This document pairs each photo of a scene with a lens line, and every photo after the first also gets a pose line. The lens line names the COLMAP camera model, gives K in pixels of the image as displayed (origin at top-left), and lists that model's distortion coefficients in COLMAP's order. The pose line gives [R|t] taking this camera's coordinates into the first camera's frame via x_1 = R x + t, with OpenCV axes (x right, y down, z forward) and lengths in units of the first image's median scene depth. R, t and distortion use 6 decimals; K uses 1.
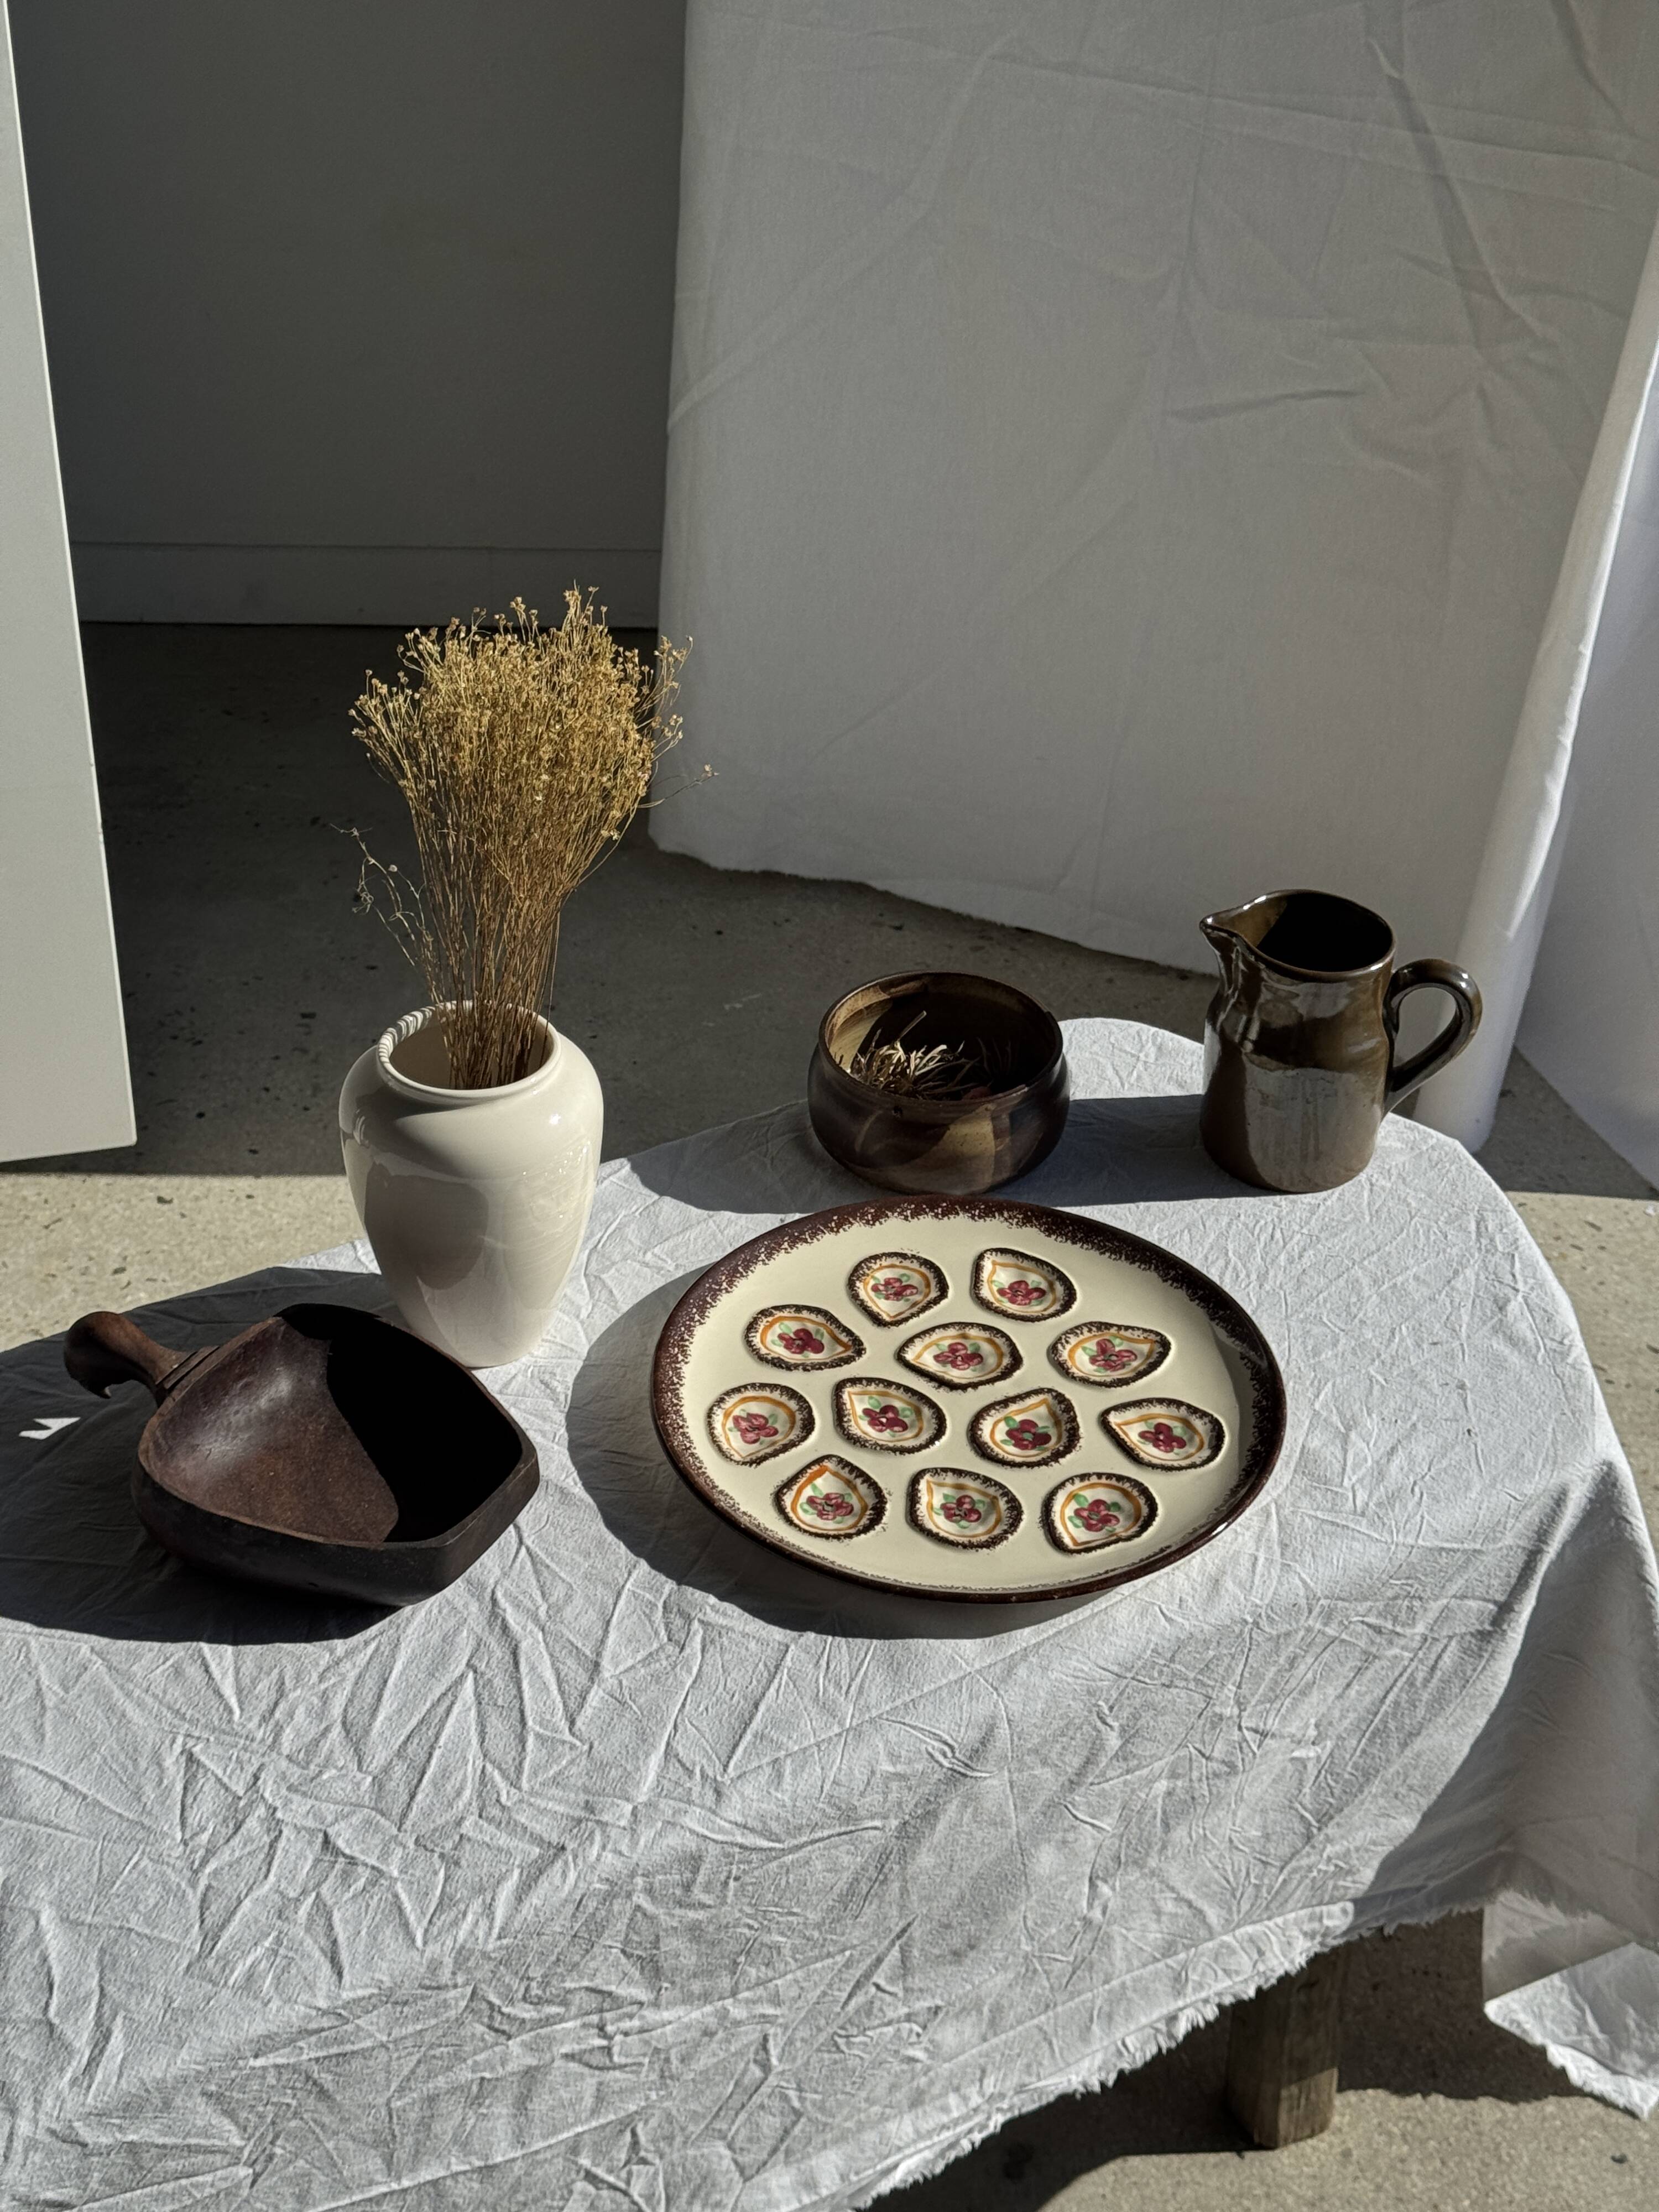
lens RADIAL K [[3093.1, 0, 851.5], [0, 3093.1, 1119.3], [0, 0, 1]] dist [0.162956, 0.000000]
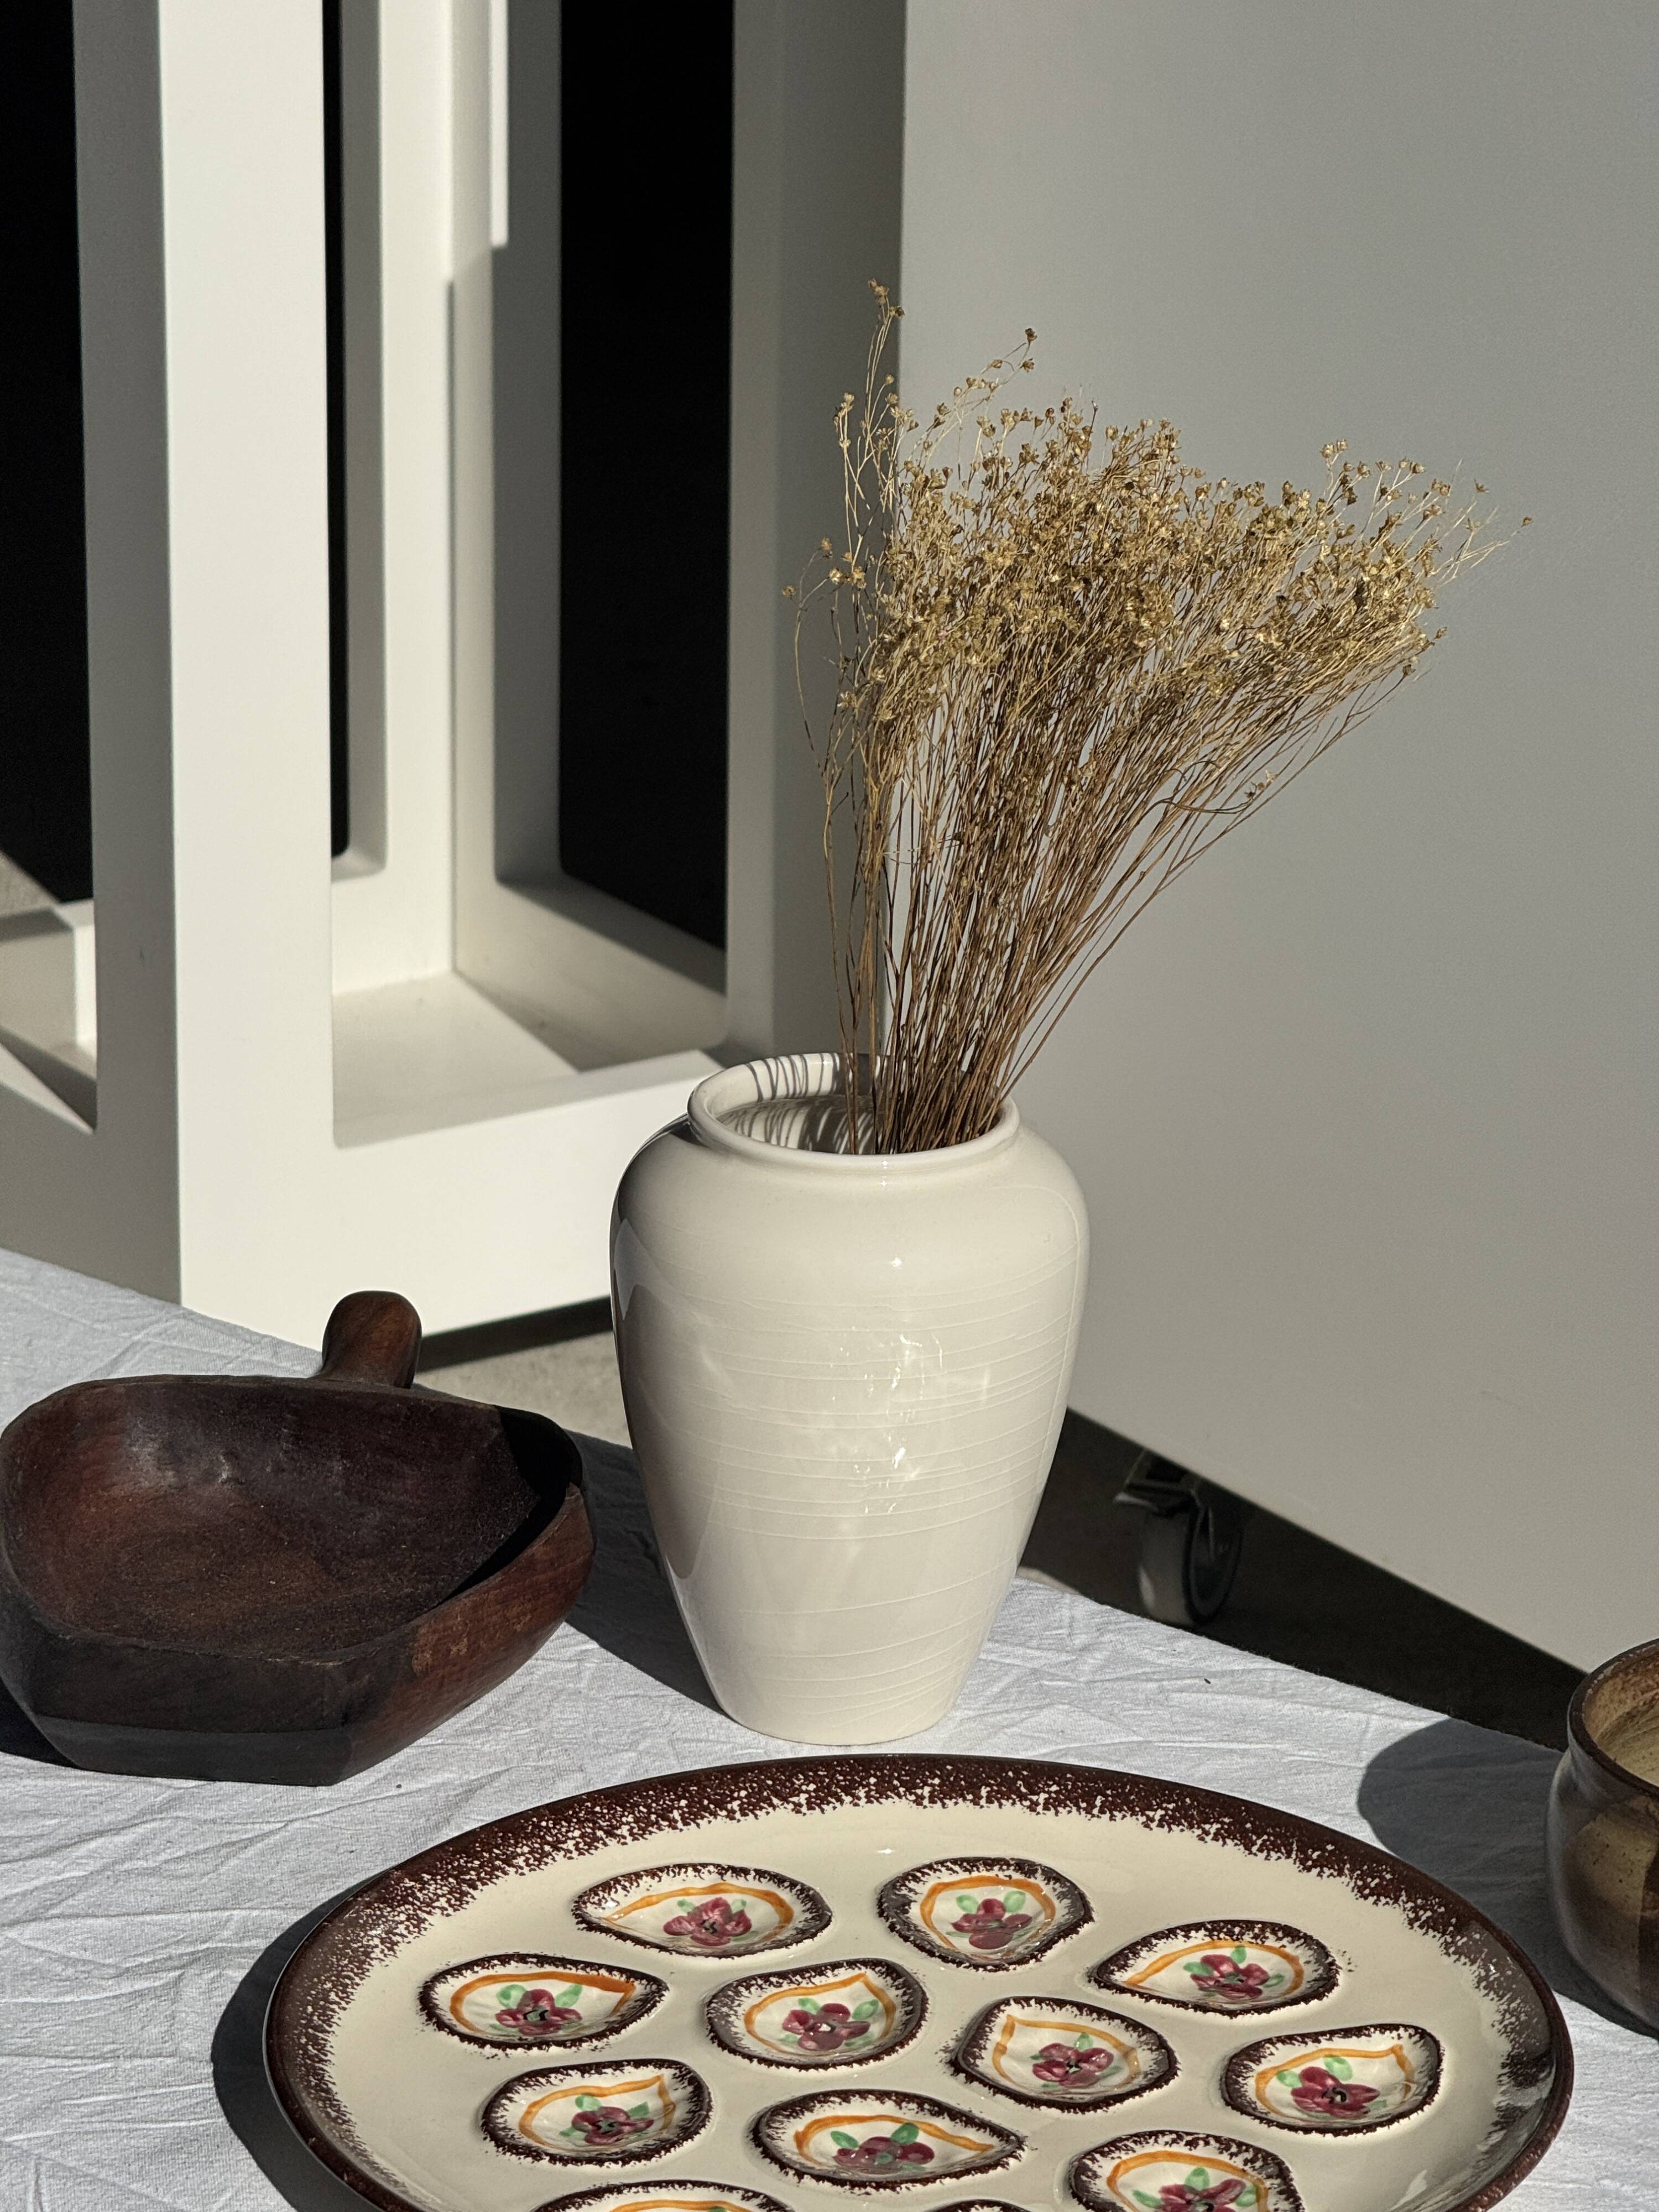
lens RADIAL K [[7897.0, 0, 897.8], [0, 7897.0, 1163.6], [0, 0, 1]] dist [0.313956, 0.000000]
pose [[0.333680, 0.292857, -0.896043, 1.115535], [-0.534900, 0.841505, 0.075840, -0.122905], [0.776234, 0.453987, 0.437443, 0.388358]]
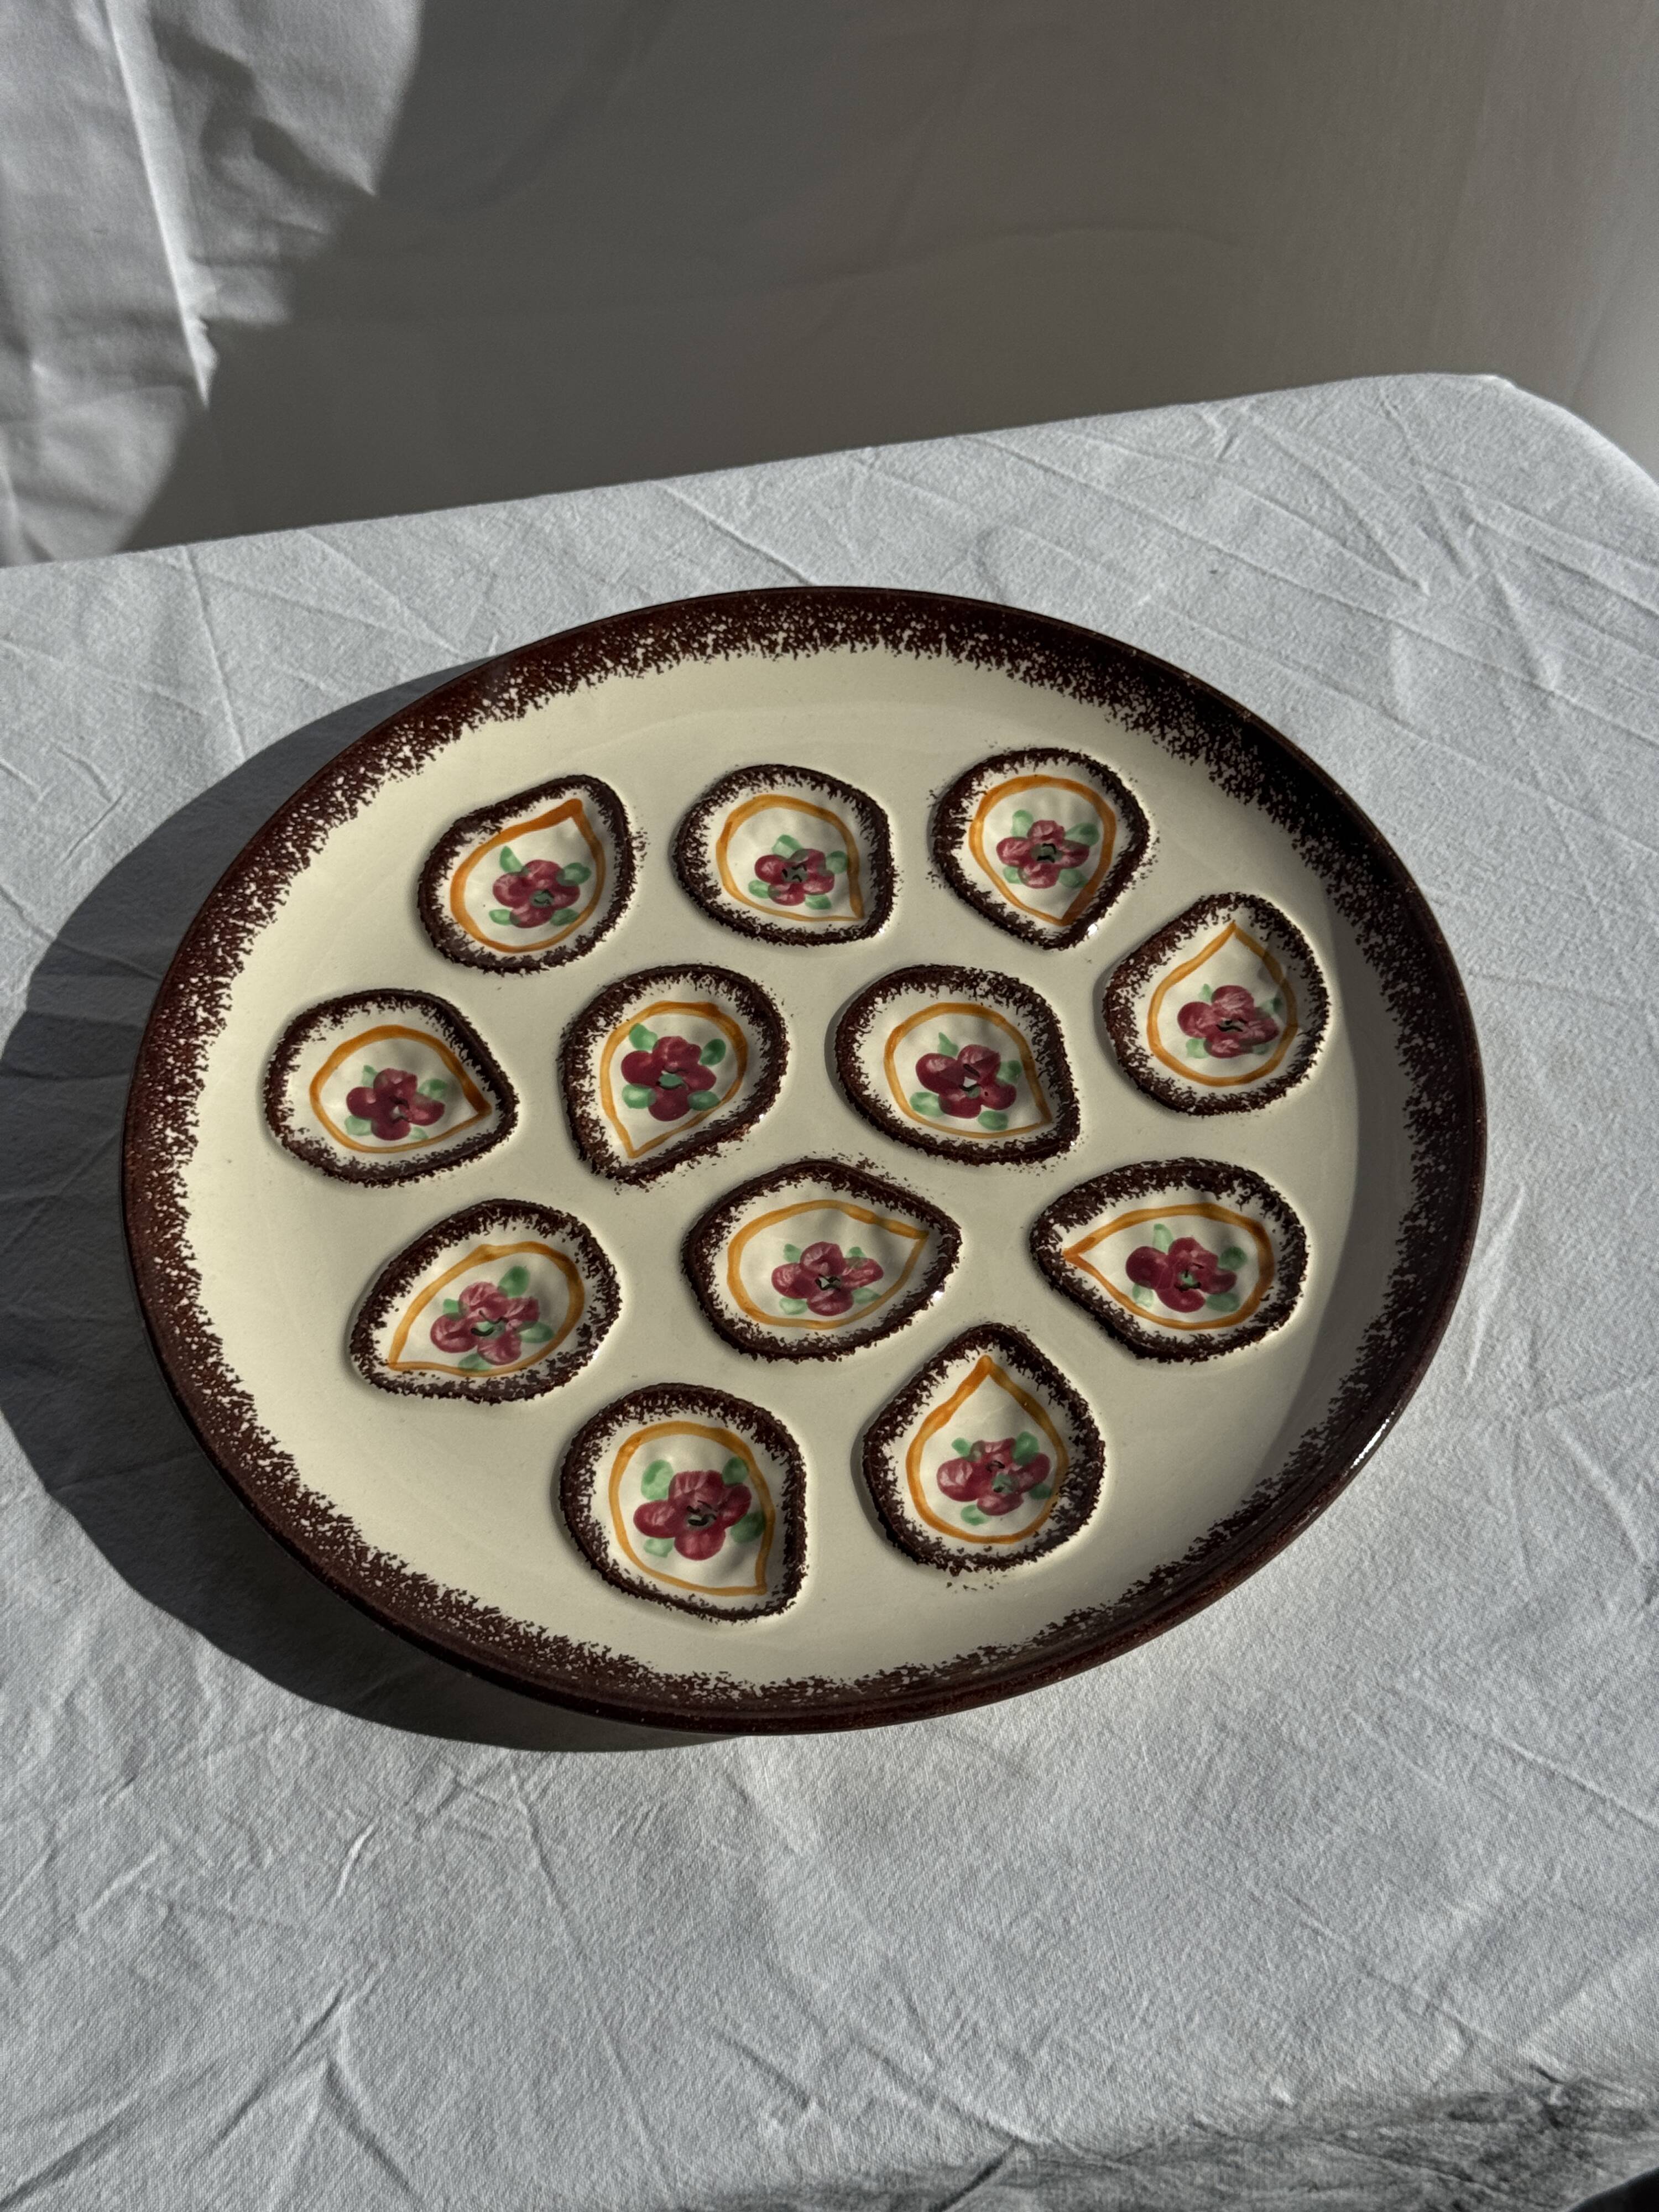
lens RADIAL K [[3204.2, 0, 856.9], [0, 3204.2, 1091.5], [0, 0, 1]] dist [0.128369, 0.000000]
pose [[-0.995391, 0.086457, -0.041506, 0.048536], [-0.041429, 0.002680, 0.999138, -0.400250], [0.086494, 0.996252, 0.000914, 0.999277]]
